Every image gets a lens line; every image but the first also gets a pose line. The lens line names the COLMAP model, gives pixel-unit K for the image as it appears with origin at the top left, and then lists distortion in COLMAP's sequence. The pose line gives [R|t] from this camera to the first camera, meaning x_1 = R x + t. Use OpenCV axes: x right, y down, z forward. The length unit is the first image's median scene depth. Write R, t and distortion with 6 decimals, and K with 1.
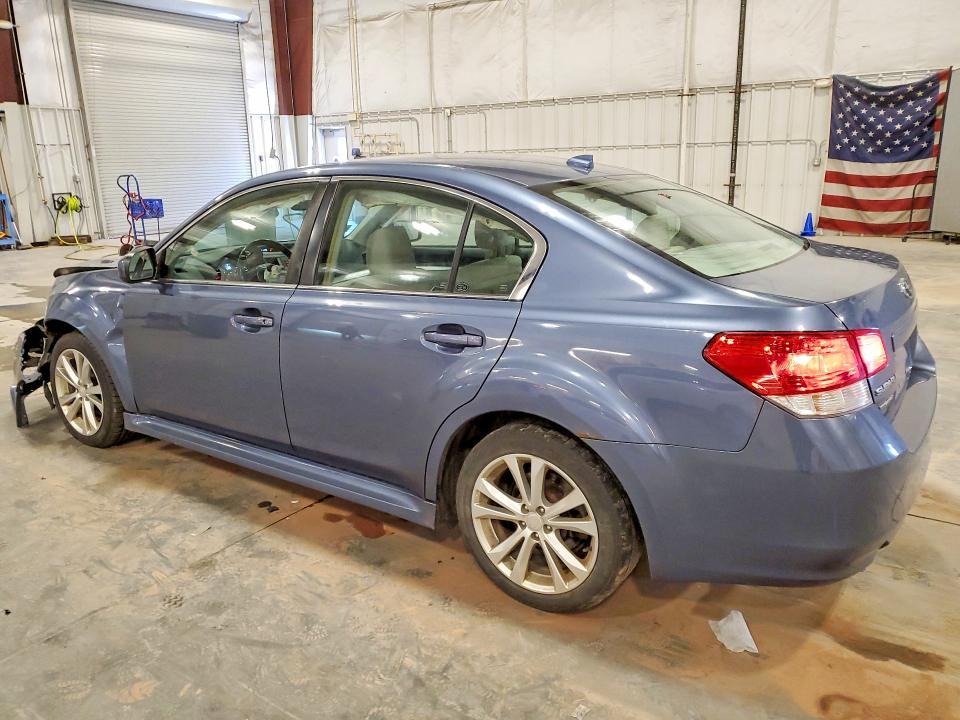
lens RADIAL K [[744.5, 0, 477.1], [0, 744.5, 363.4], [0, 0, 1]] dist [0.013157, 0.019204]
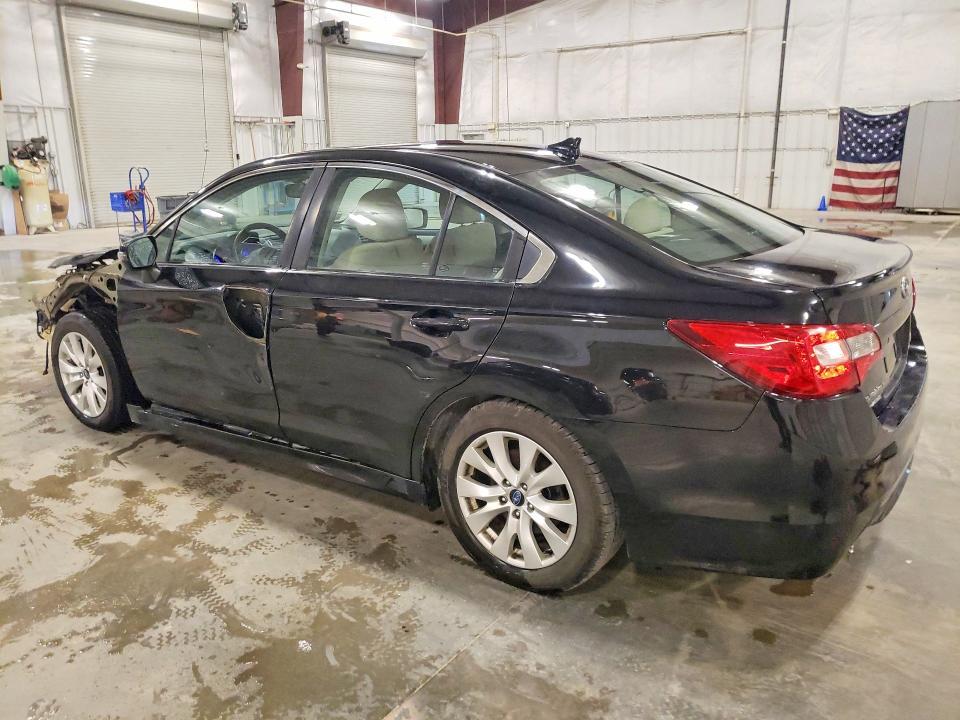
lens RADIAL K [[744.5, 0, 483.8], [0, 744.5, 359.2], [0, 0, 1]] dist [0.013157, 0.019204]
pose [[0.995122, -0.008583, 0.098277, -0.397752], [0.009869, 0.999872, -0.012606, 0.144184], [-0.098156, 0.013514, 0.995079, -0.444310]]
